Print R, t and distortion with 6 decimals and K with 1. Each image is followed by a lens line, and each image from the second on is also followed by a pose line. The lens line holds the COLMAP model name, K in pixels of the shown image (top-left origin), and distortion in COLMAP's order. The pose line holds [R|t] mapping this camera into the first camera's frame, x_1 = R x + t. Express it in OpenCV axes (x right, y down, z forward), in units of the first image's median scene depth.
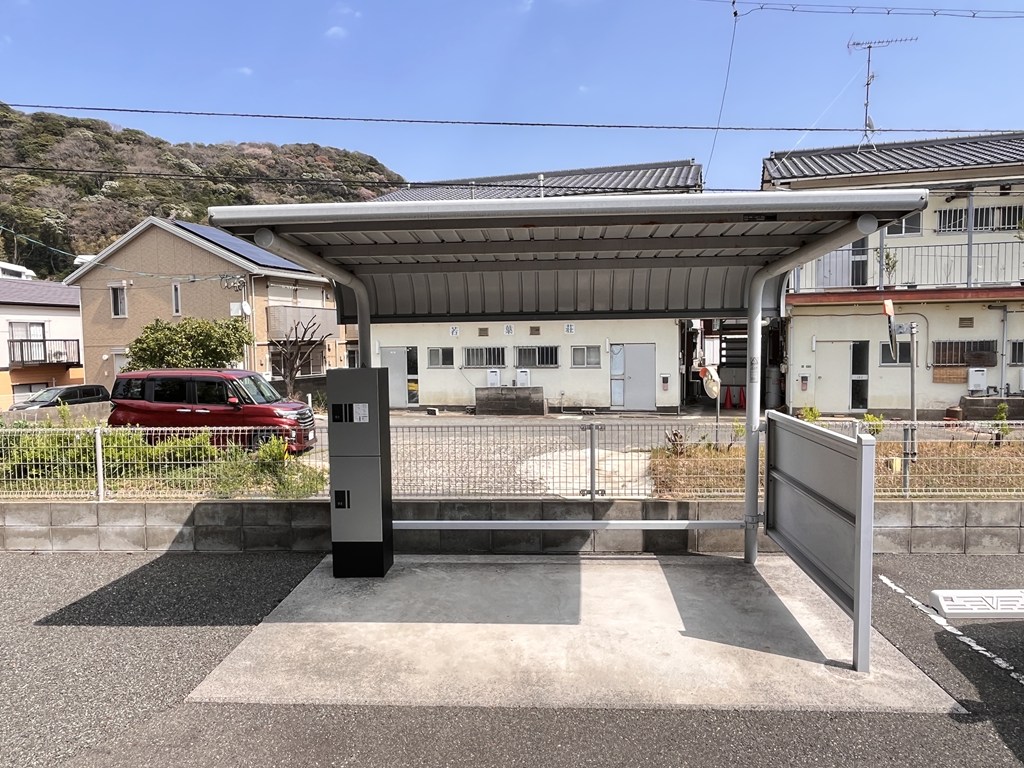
lens RADIAL K [[700.6, 0, 511.9], [0, 700.6, 387.3], [0, 0, 1]] dist [0.004739, -0.002585]
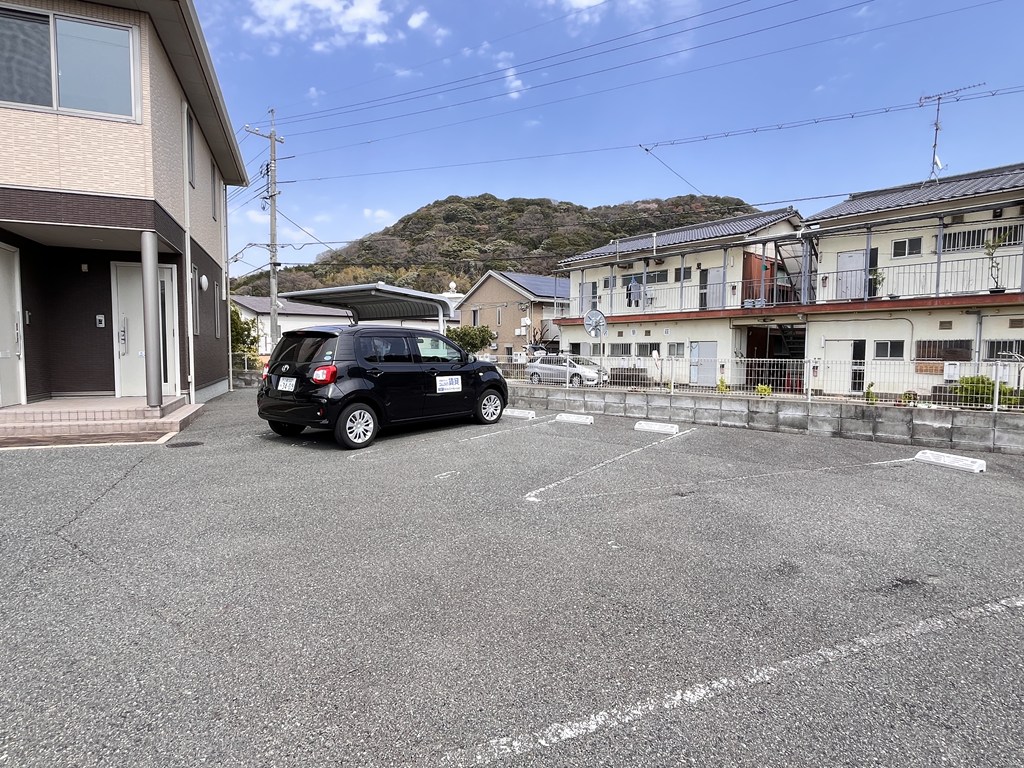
lens RADIAL K [[540.6, 0, 513.5], [0, 540.6, 381.5], [0, 0, 1]] dist [0.000015, 0.000045]
pose [[0.841225, 0.050434, -0.538328, 0.504491], [-0.053134, 0.998532, 0.010519, 0.035703], [0.538068, 0.019755, 0.842670, -0.199858]]
